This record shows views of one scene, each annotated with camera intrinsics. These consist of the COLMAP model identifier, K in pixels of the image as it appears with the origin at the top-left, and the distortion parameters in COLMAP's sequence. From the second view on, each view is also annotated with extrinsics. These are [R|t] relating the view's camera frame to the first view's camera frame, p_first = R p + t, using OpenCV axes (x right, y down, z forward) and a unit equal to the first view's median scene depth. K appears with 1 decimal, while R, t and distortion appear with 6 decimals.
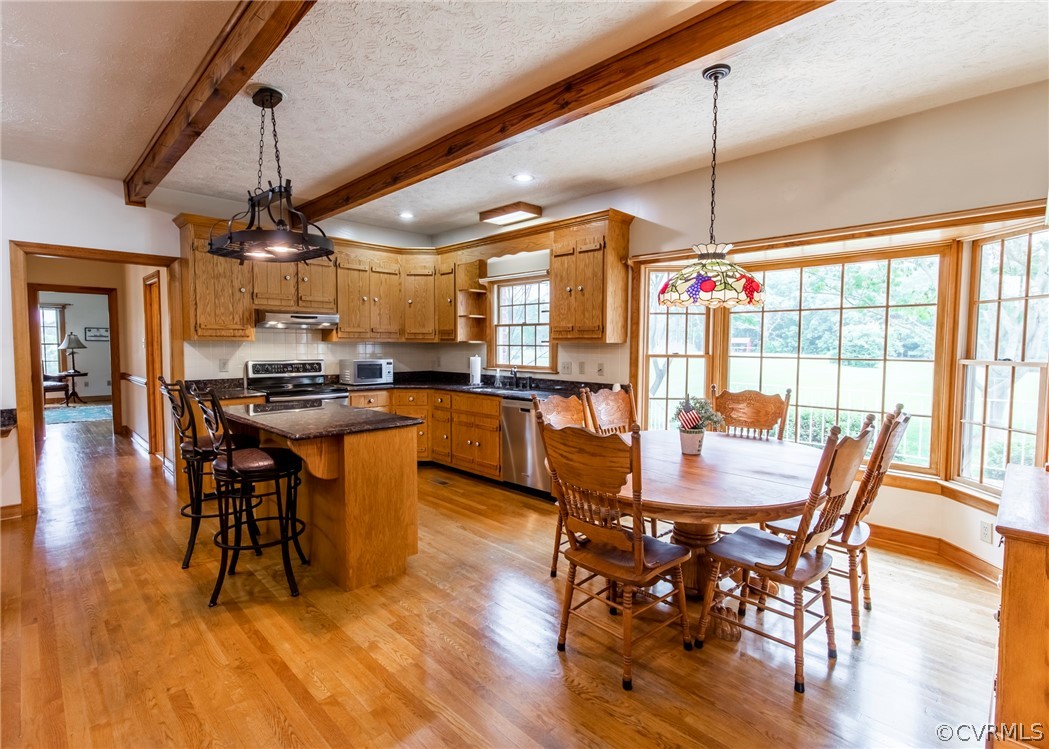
lens RADIAL K [[510.5, 0, 526.9], [0, 510.5, 372.2], [0, 0, 1]] dist [0.008737, -0.001709]
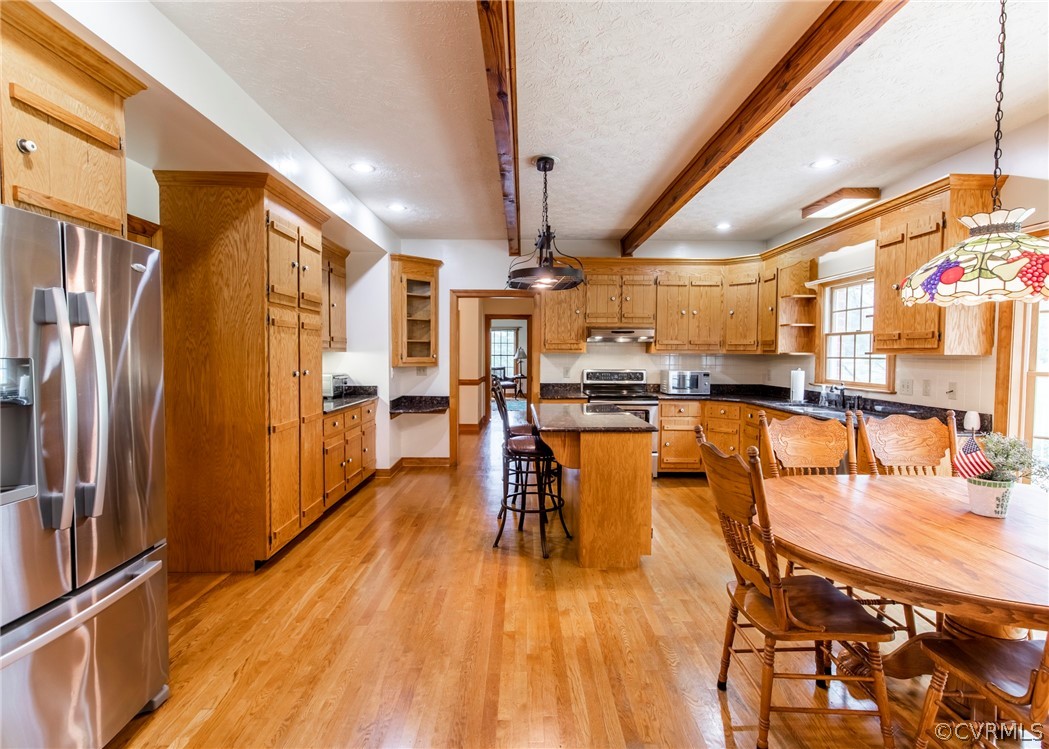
lens RADIAL K [[510.5, 0, 526.5], [0, 510.5, 371.9], [0, 0, 1]] dist [0.008737, -0.001709]
pose [[0.716889, 0.025098, -0.696735, 0.204476], [-0.041587, 0.999112, -0.006800, -0.001908], [0.695946, 0.033850, 0.717296, 0.035915]]
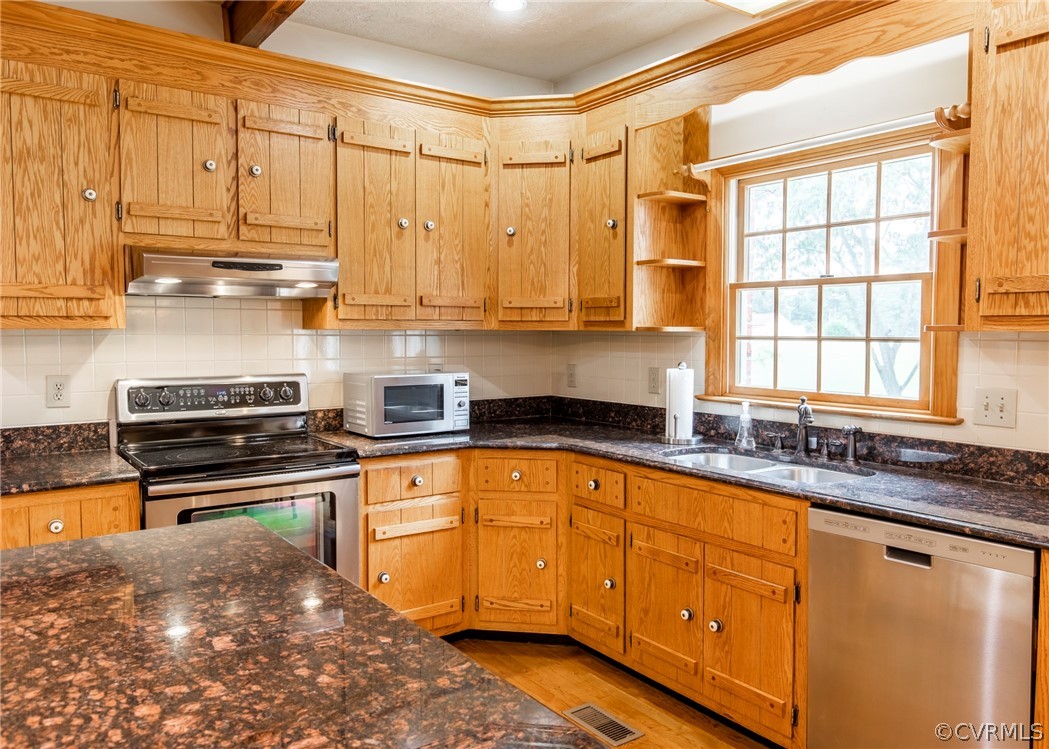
lens RADIAL K [[773.3, 0, 528.3], [0, 773.3, 369.7], [0, 0, 1]] dist [-0.002698, 0.002934]
pose [[0.988106, 0.004614, -0.153706, -0.140290], [-0.005335, 0.999977, -0.004278, -0.028908], [0.153683, 0.005047, 0.988107, 0.461383]]
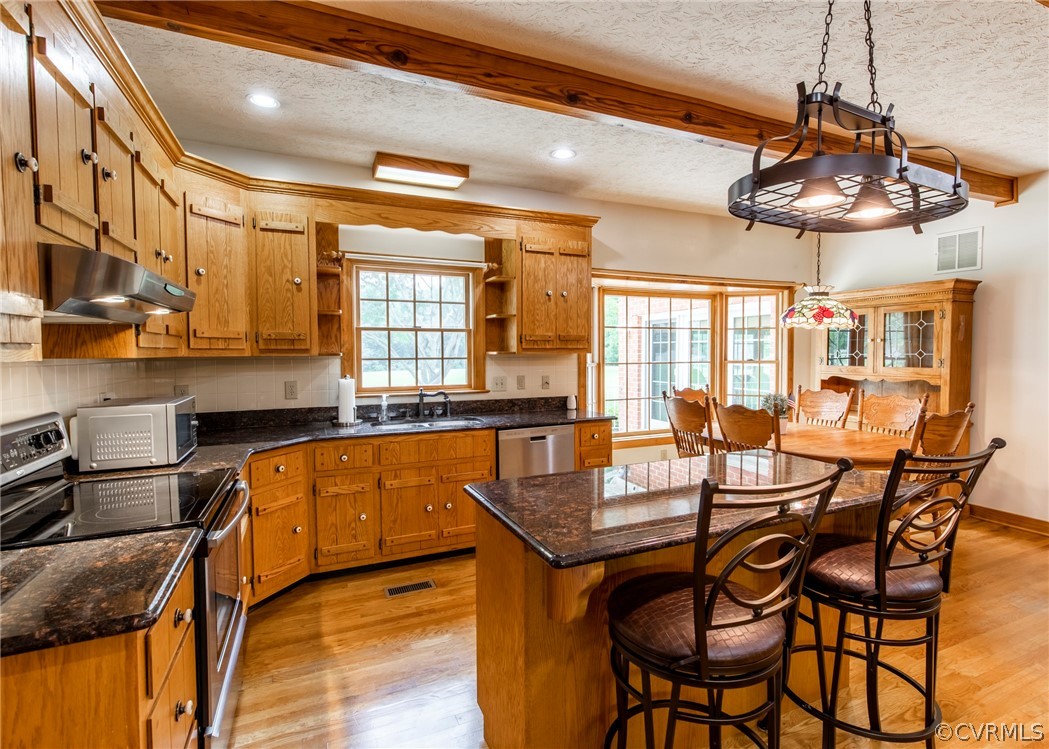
lens RADIAL K [[510.5, 0, 540.9], [0, 510.5, 370.8], [0, 0, 1]] dist [0.008737, -0.001709]
pose [[0.345150, -0.042172, 0.937600, -0.673168], [0.060696, 0.997902, 0.022540, -0.044157], [-0.936583, 0.049129, 0.346985, 0.639632]]
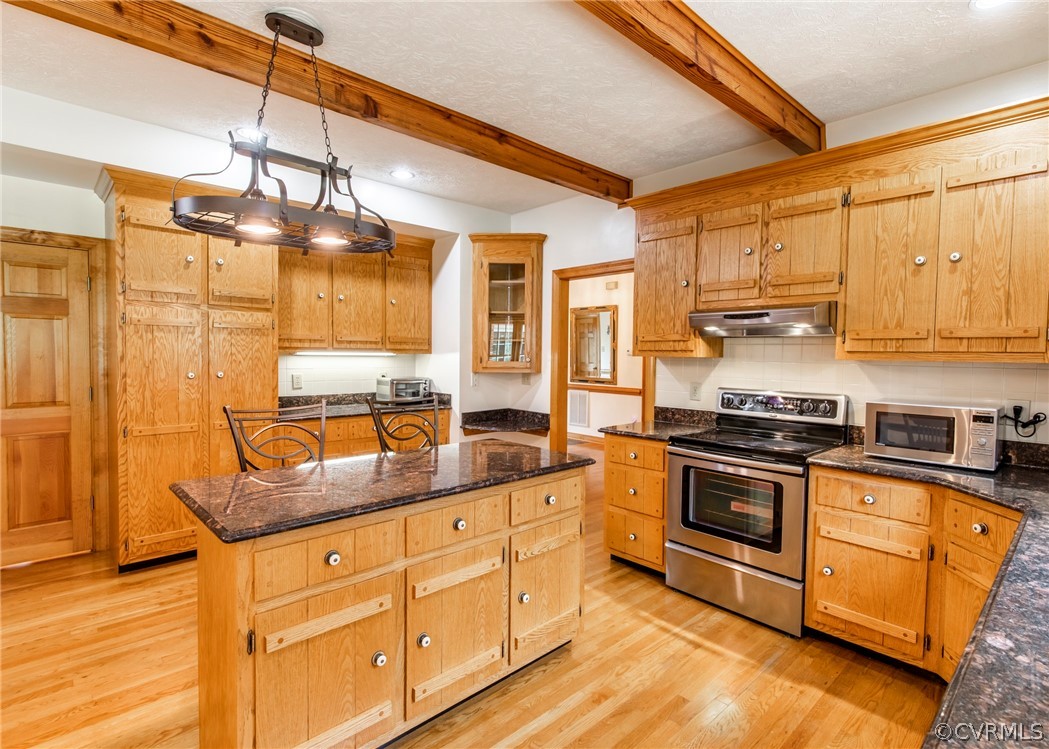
lens RADIAL K [[510.5, 0, 529.3], [0, 510.5, 374.2], [0, 0, 1]] dist [0.008737, -0.001709]
pose [[-0.021235, 0.036349, -0.999114, 0.132246], [-0.068601, 0.996931, 0.037727, -0.047802], [0.997418, 0.069341, -0.018676, 0.769207]]
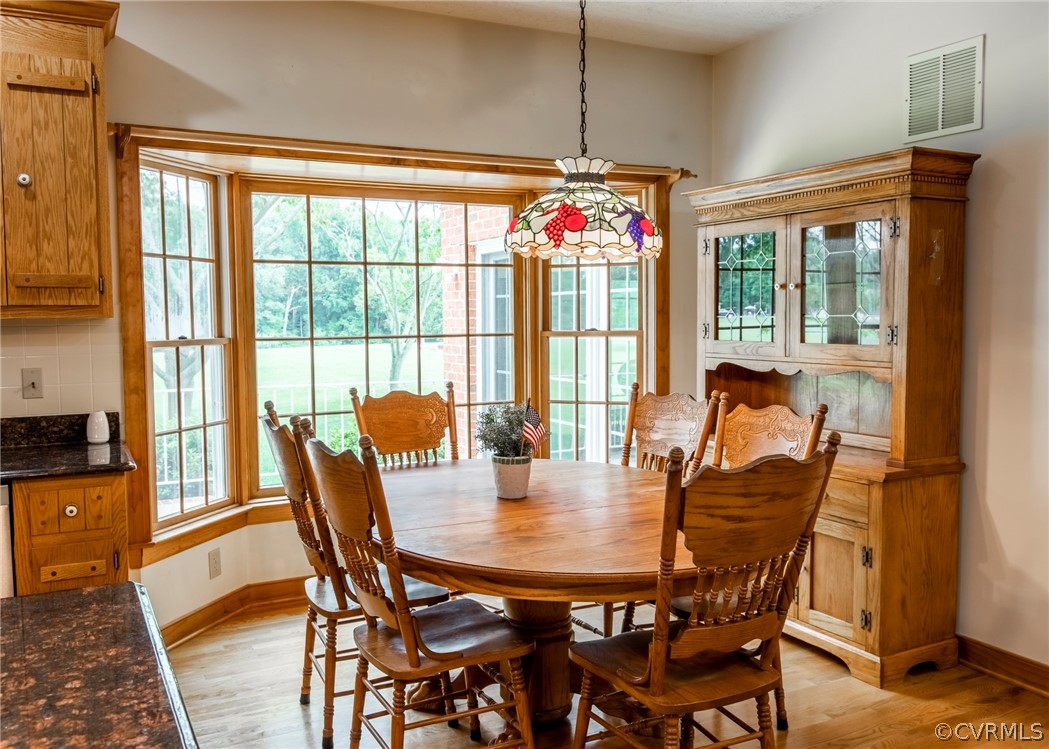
lens RADIAL K [[871.9, 0, 518.8], [0, 871.9, 373.2], [0, 0, 1]] dist [0.003952, -0.000834]
pose [[0.306578, -0.070579, 0.949225, -0.371278], [0.066489, 0.996399, 0.052612, -0.022780], [-0.949520, 0.046983, 0.310167, 0.384329]]
